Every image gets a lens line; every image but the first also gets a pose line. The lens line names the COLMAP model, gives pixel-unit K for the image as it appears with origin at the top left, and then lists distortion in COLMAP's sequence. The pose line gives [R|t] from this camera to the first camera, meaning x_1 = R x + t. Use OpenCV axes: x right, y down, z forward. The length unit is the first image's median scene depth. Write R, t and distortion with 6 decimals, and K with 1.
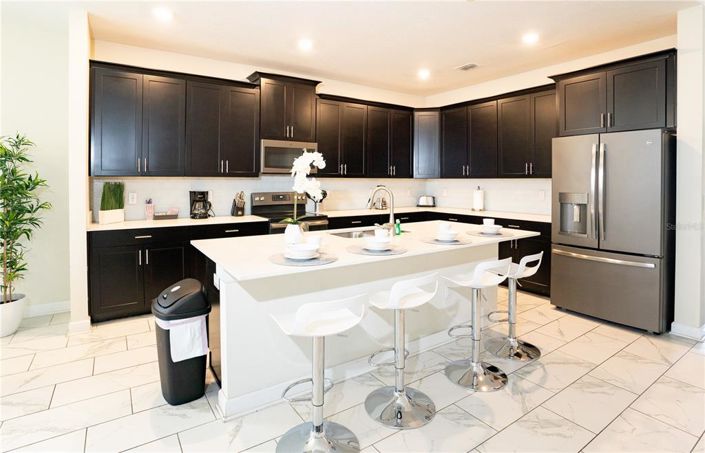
lens RADIAL K [[345.6, 0, 329.4], [0, 345.6, 186.1], [0, 0, 1]] dist [-0.040377, 0.002764]
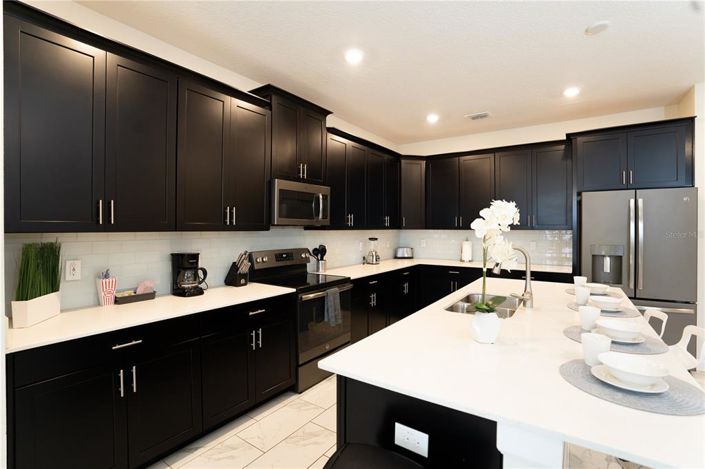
lens RADIAL K [[325.0, 0, 324.7], [0, 325.0, 229.0], [0, 0, 1]] dist [-0.030406, 0.009067]
pose [[0.925346, -0.004709, 0.379095, -0.393240], [0.008507, 0.999929, -0.008344, -0.024791], [-0.379029, 0.010946, 0.925320, 0.354082]]
